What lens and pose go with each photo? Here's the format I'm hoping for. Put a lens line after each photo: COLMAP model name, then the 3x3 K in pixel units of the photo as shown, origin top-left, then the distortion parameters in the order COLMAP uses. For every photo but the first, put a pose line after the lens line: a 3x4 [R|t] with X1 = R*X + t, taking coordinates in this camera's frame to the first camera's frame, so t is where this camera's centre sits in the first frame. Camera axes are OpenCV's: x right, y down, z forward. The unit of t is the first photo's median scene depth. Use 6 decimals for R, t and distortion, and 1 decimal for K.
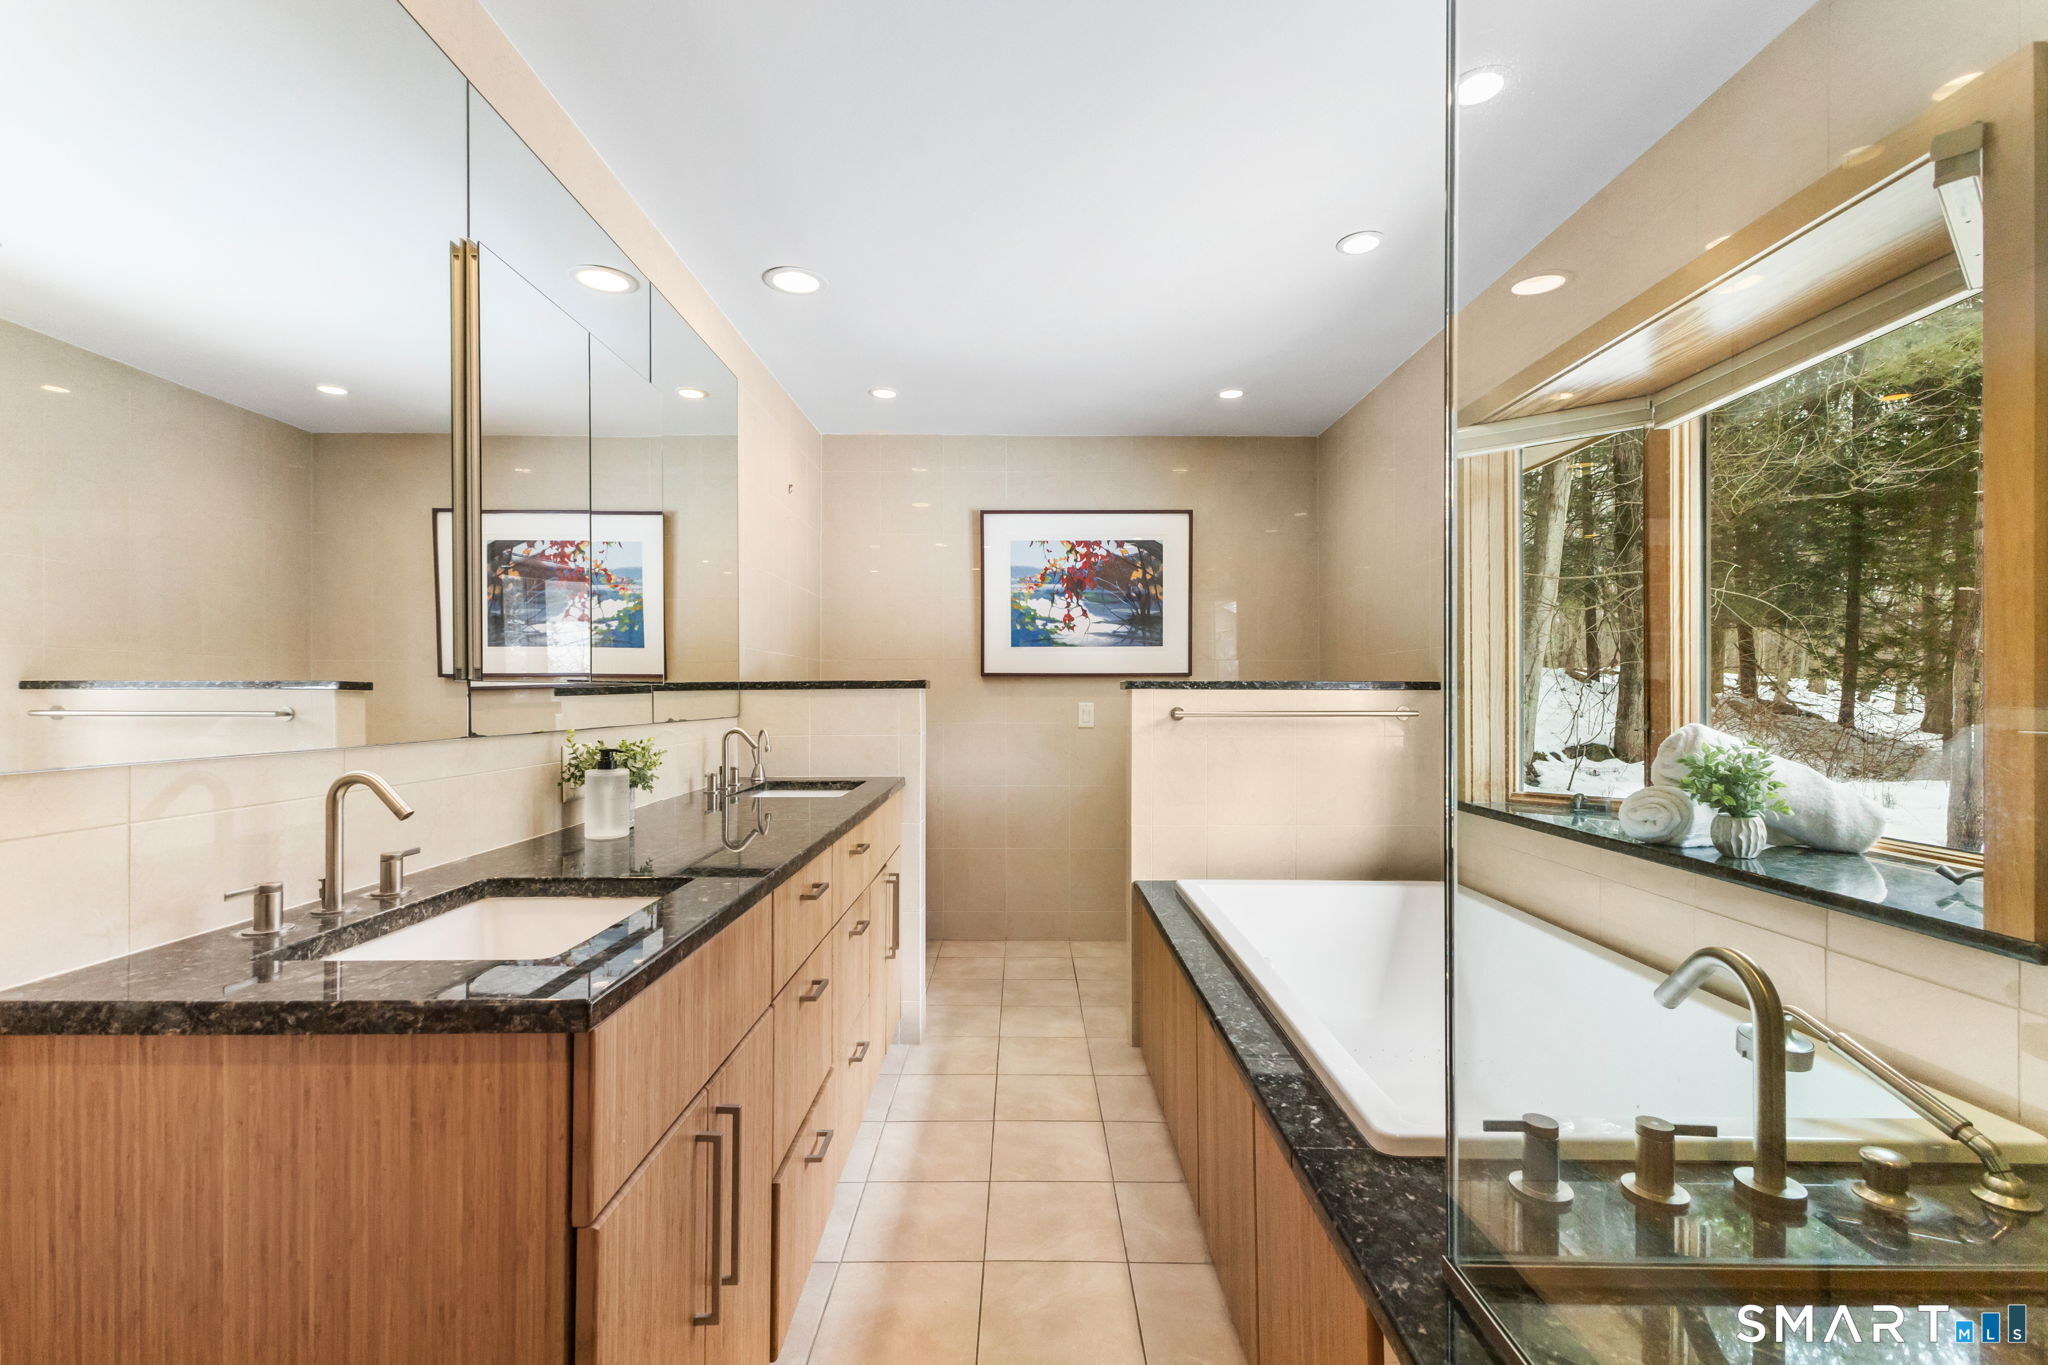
lens RADIAL K [[891.5, 0, 1022.8], [0, 891.5, 688.2], [0, 0, 1]] dist [0.007434, 0.000084]
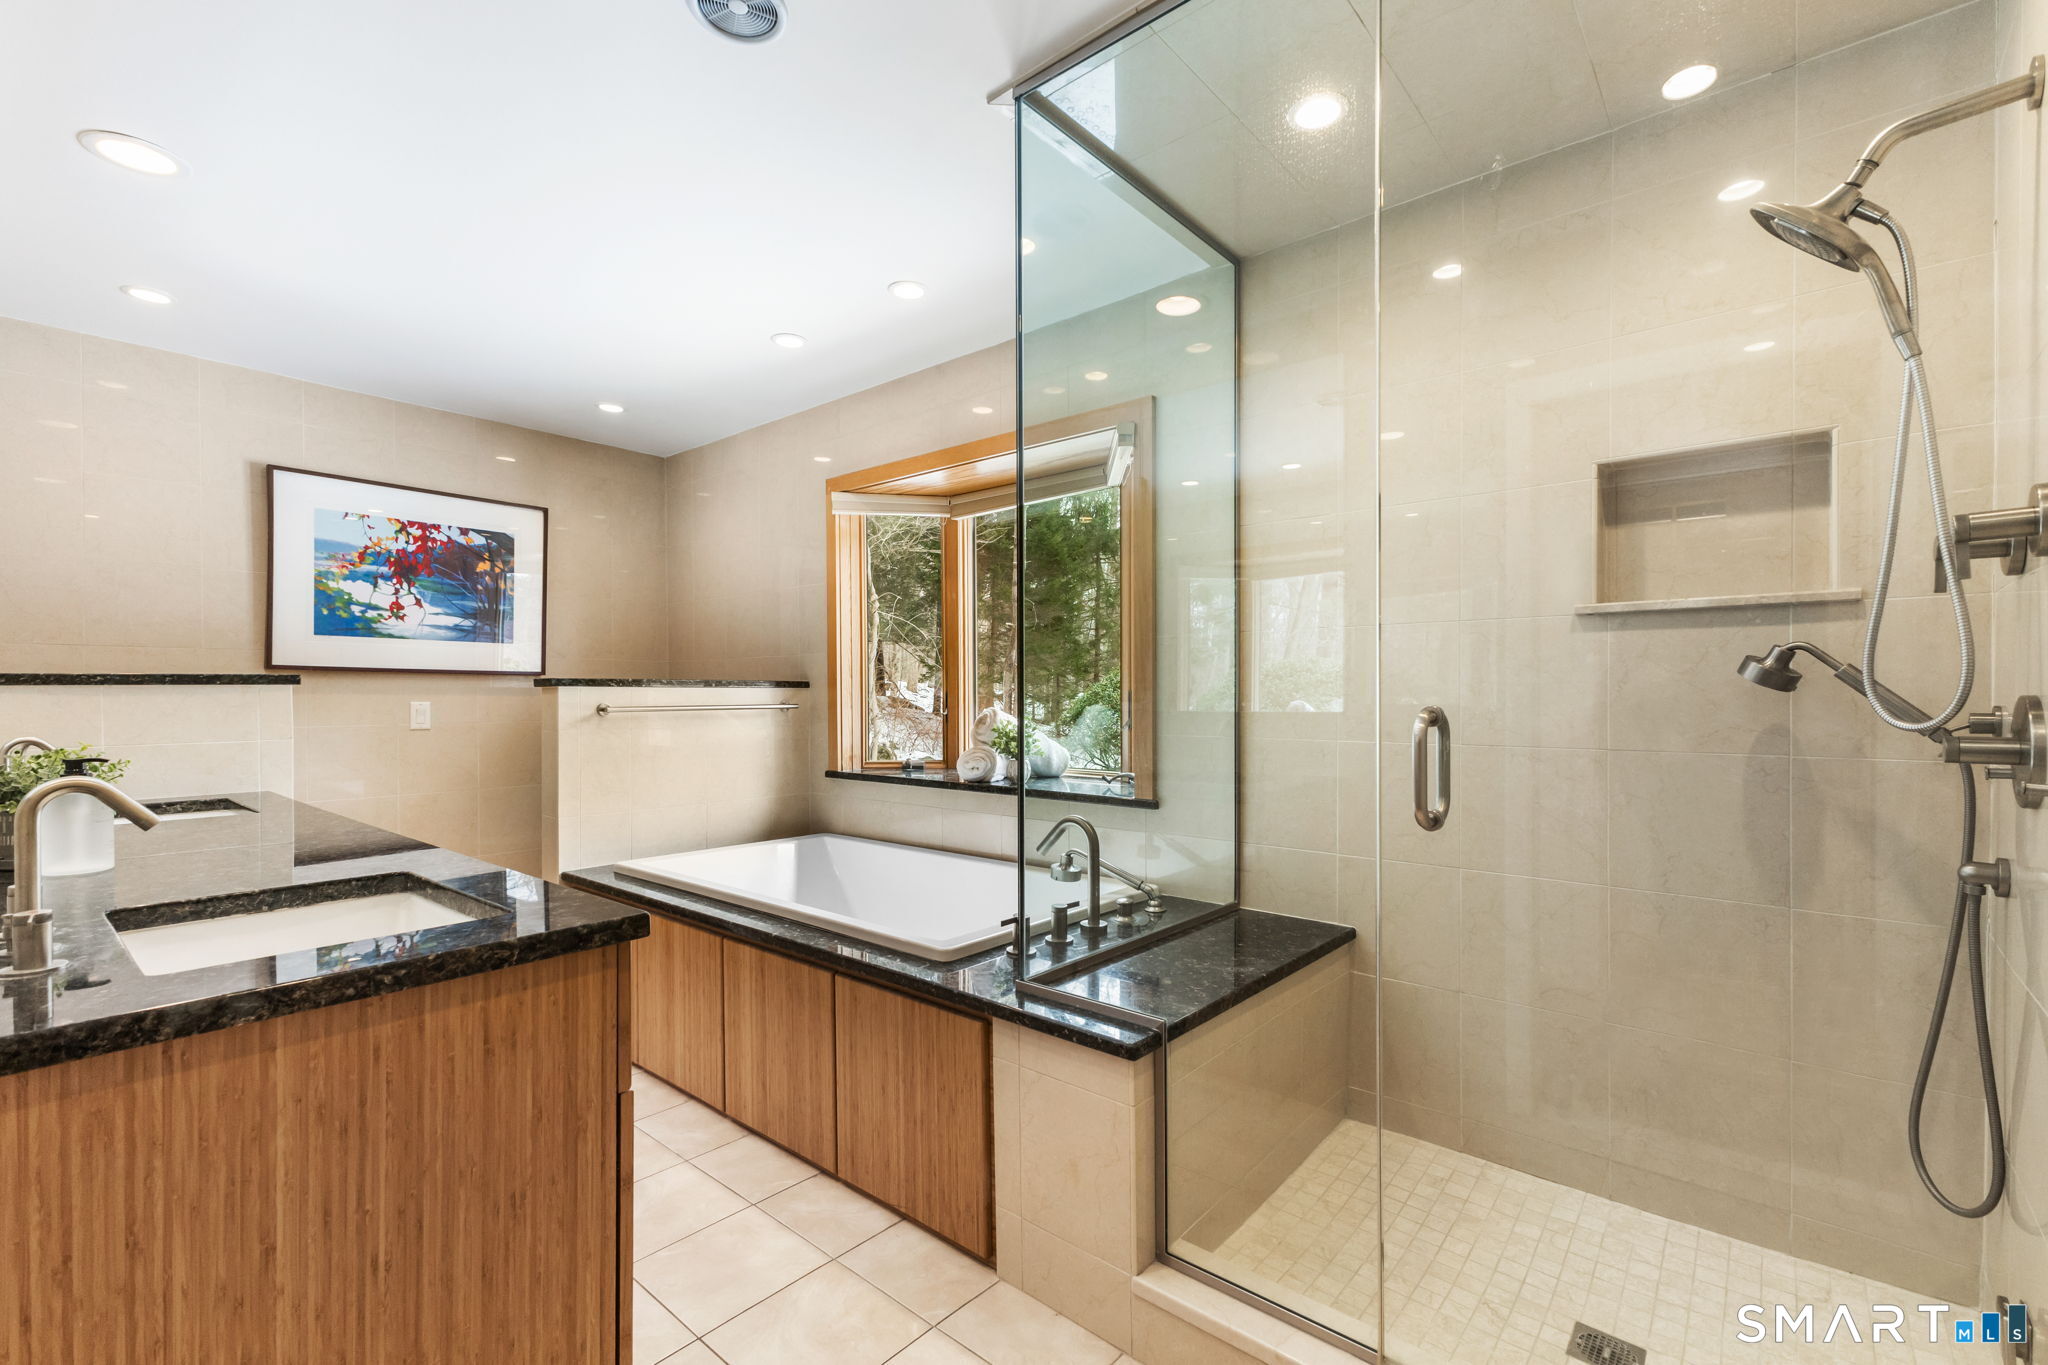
lens RADIAL K [[891.5, 0, 1023.9], [0, 891.5, 687.8], [0, 0, 1]] dist [0.007434, 0.000084]
pose [[0.652747, 0.003262, 0.757569, -0.821921], [-0.003176, 0.999994, -0.001569, 0.008799], [-0.757569, -0.001382, 0.652754, -0.218651]]
